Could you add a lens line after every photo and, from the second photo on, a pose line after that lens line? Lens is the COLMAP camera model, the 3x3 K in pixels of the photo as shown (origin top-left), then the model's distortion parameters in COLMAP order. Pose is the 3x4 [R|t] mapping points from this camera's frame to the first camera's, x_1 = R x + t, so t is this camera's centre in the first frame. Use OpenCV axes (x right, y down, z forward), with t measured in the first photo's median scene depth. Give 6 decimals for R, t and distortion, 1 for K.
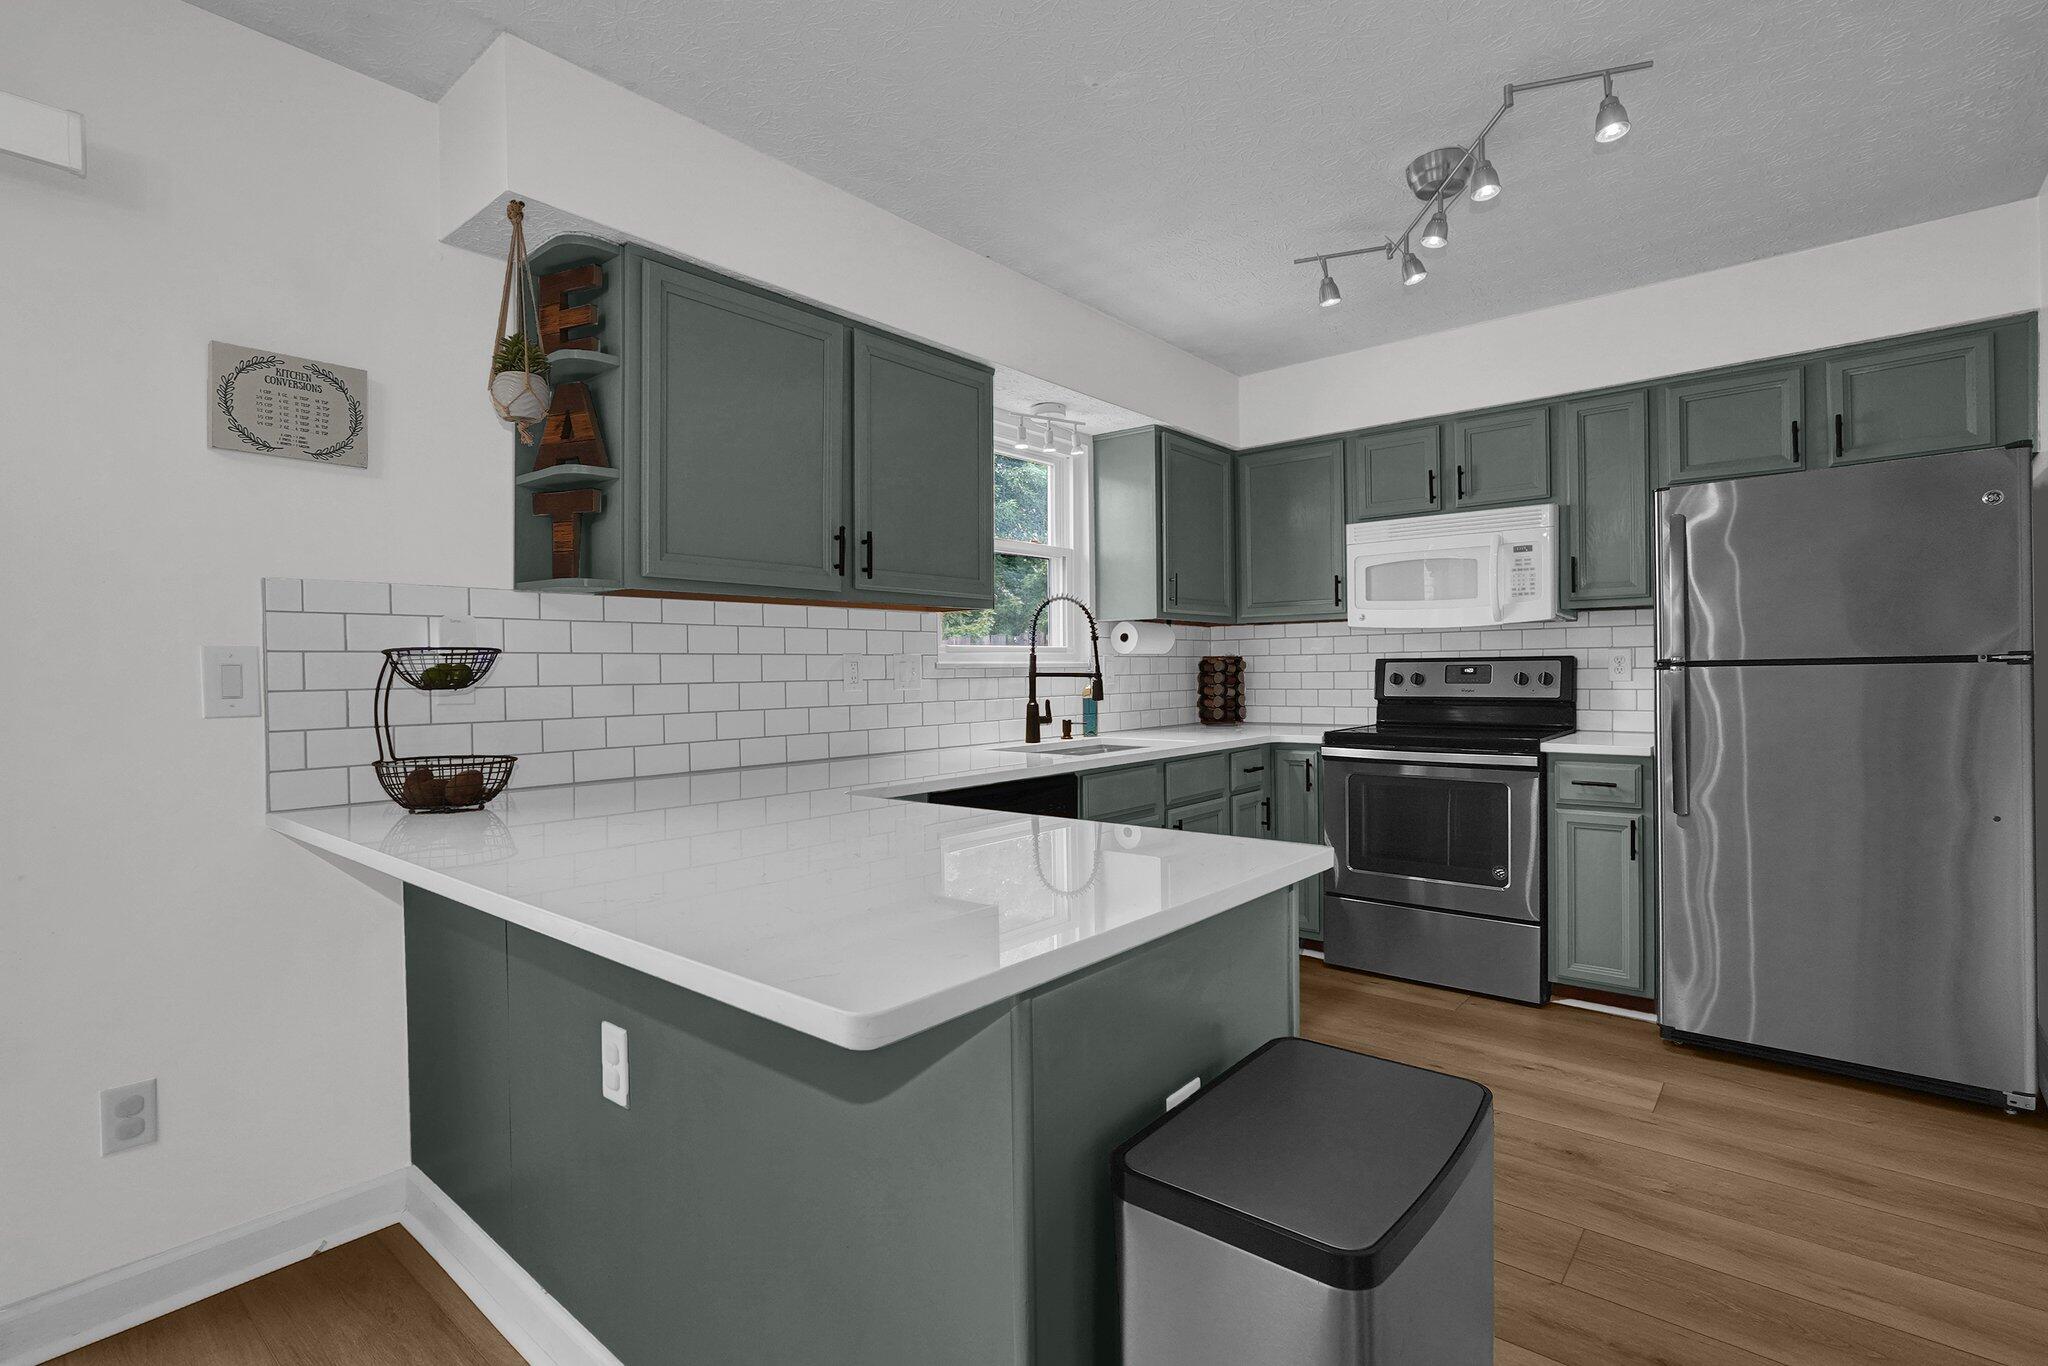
lens RADIAL K [[974.3, 0, 1030.9], [0, 974.3, 700.1], [0, 0, 1]] dist [-0.022446, -0.000067]
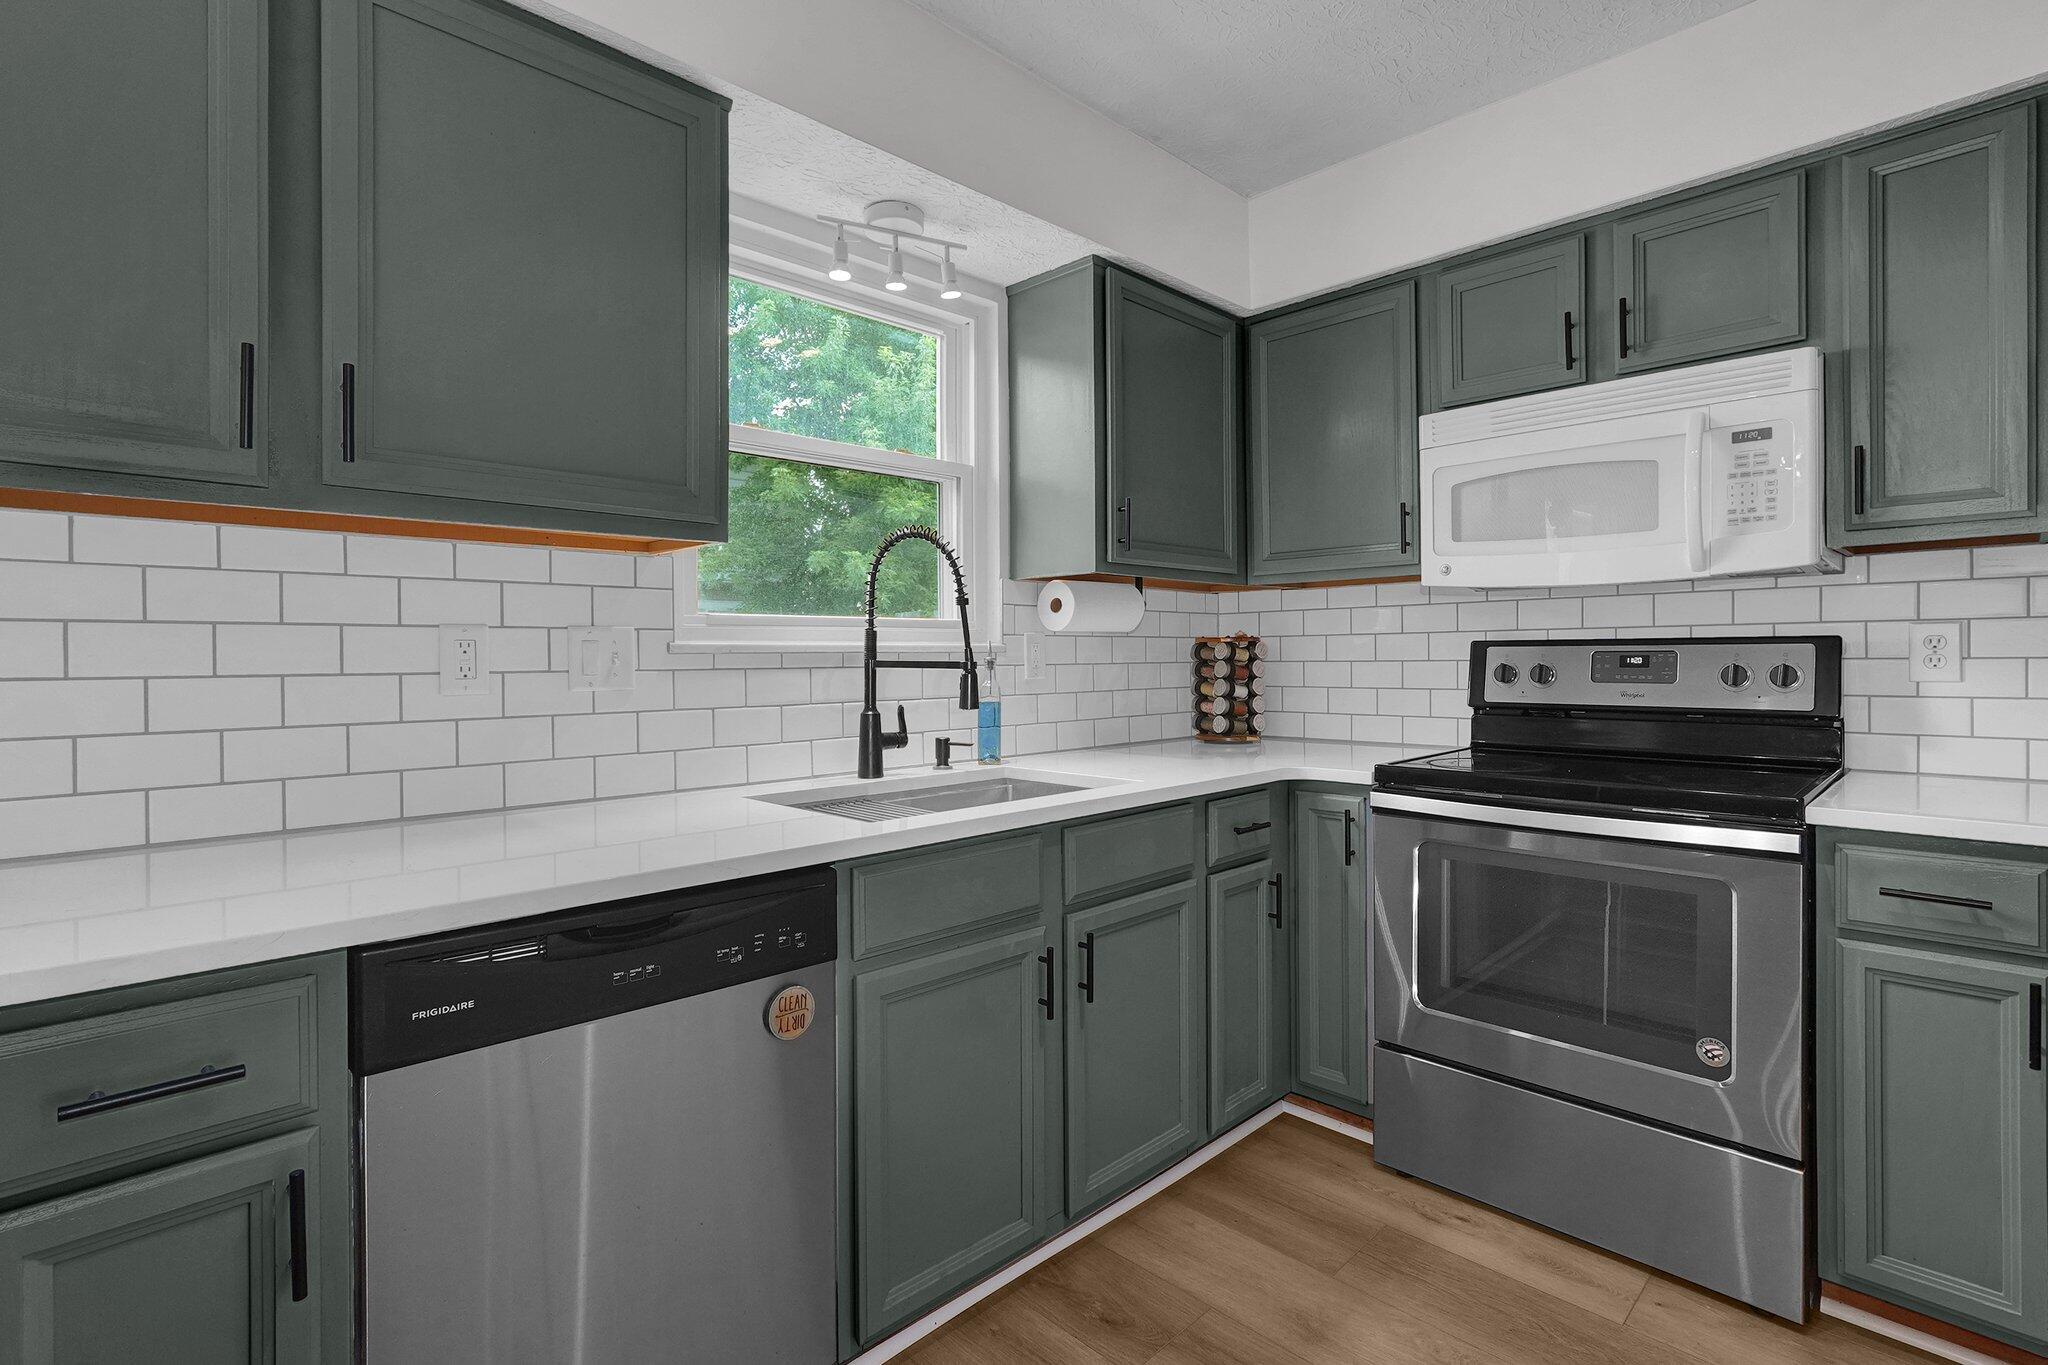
lens RADIAL K [[974.9, 0, 1024.8], [0, 974.9, 672.7], [0, 0, 1]] dist [-0.021021, 0.008786]
pose [[0.995088, 0.006860, -0.098756, 0.149763], [-0.008166, 0.999884, -0.012826, -0.013359], [0.098657, 0.013569, 0.995029, 0.400214]]
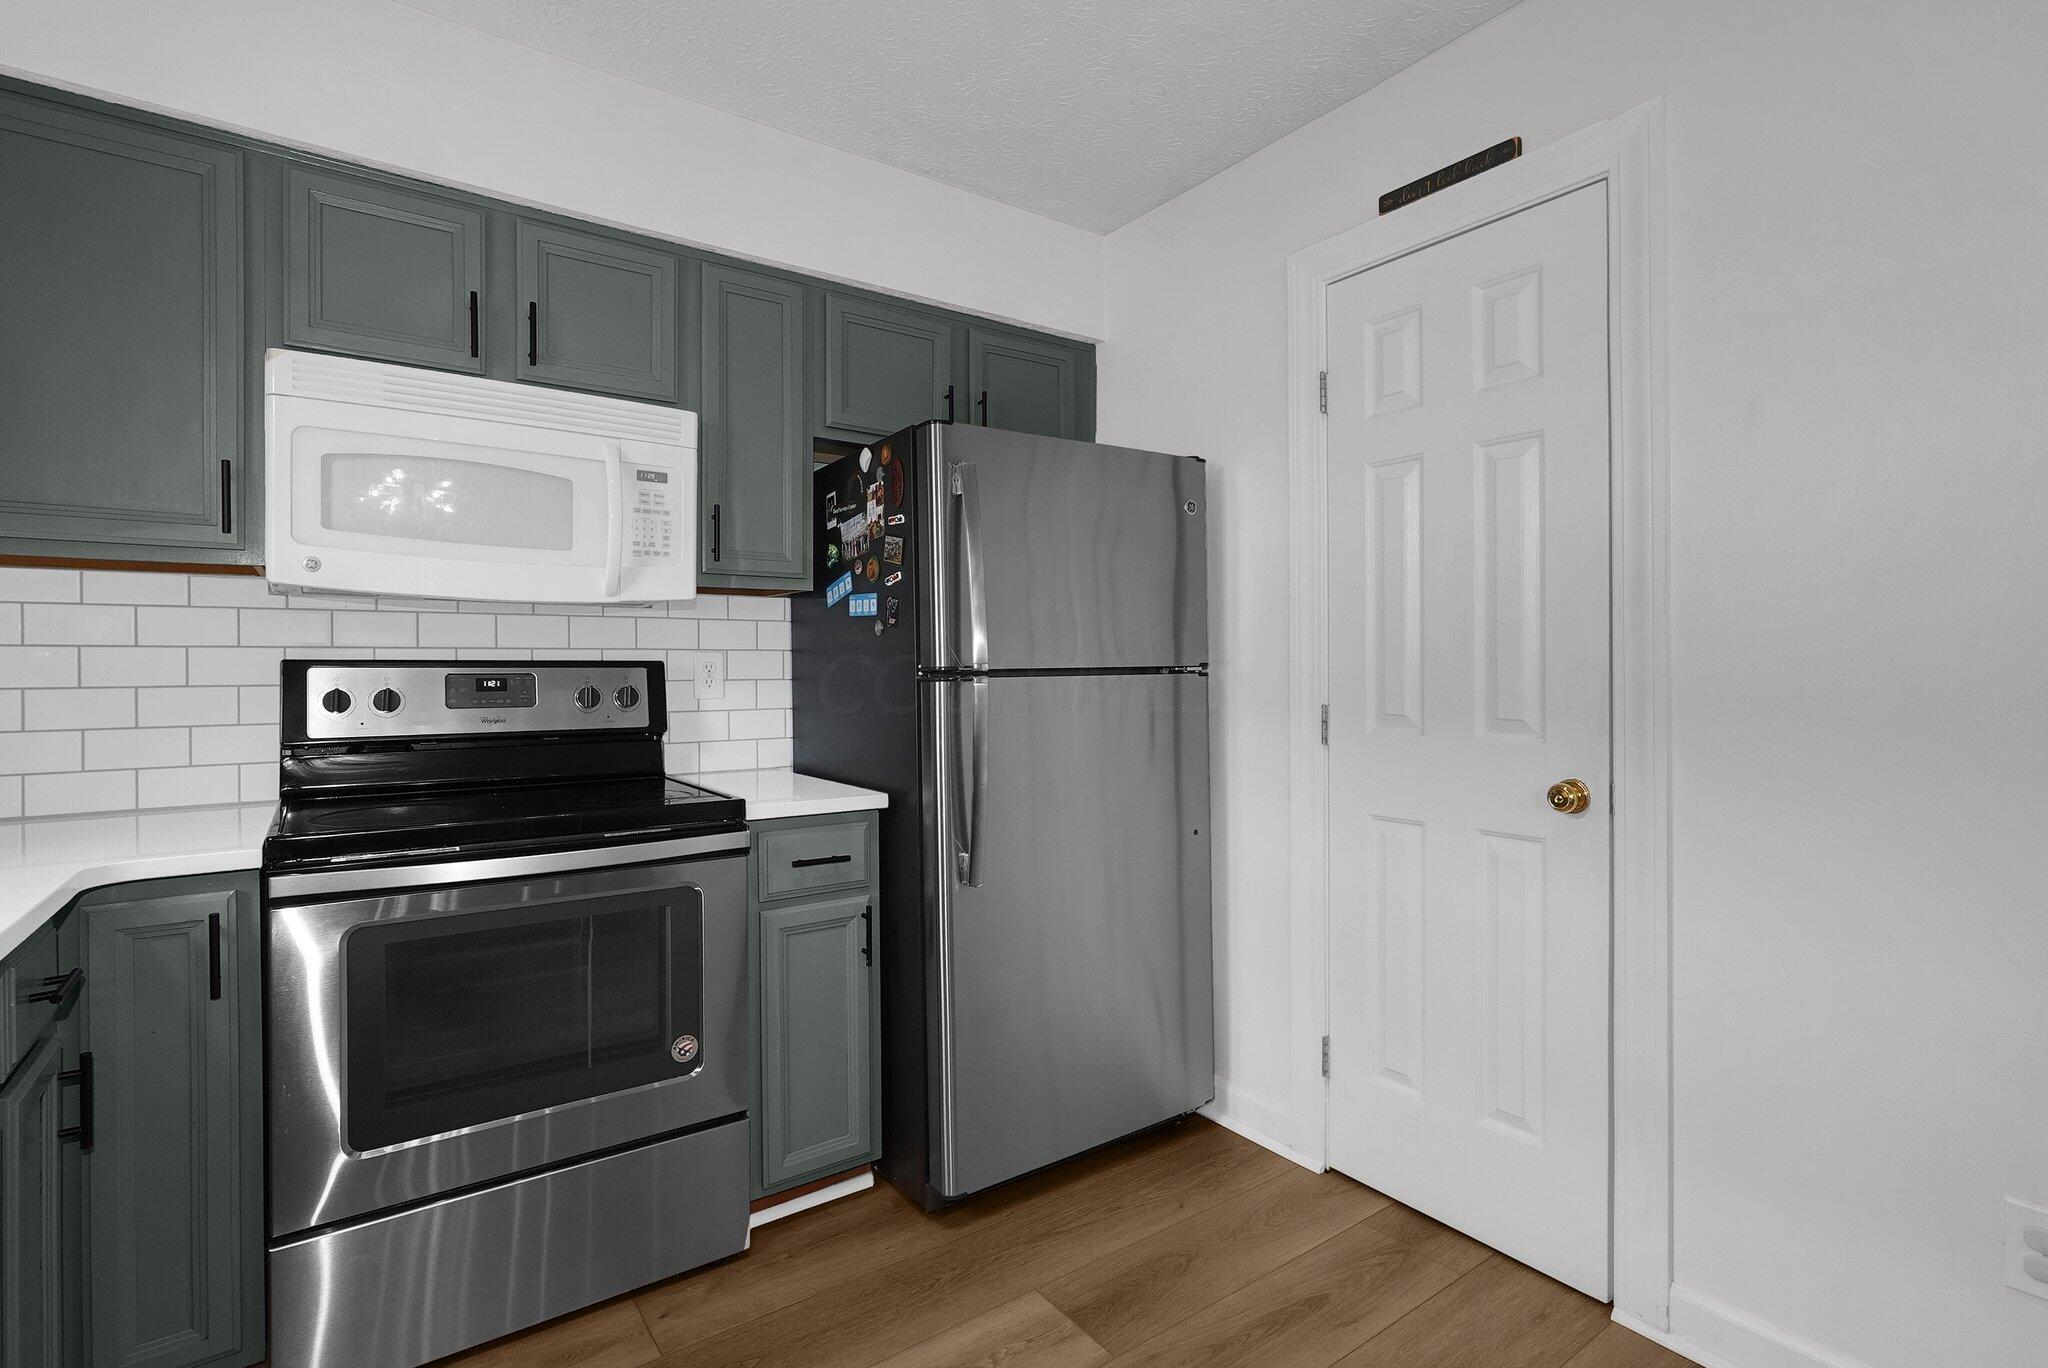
lens RADIAL K [[974.9, 0, 1024.8], [0, 974.9, 674.2], [0, 0, 1]] dist [-0.021021, 0.008786]
pose [[0.244234, 0.008912, 0.969675, -0.006820], [0.031714, 0.999349, -0.017173, -0.017717], [-0.969198, 0.034947, 0.243792, 0.598207]]
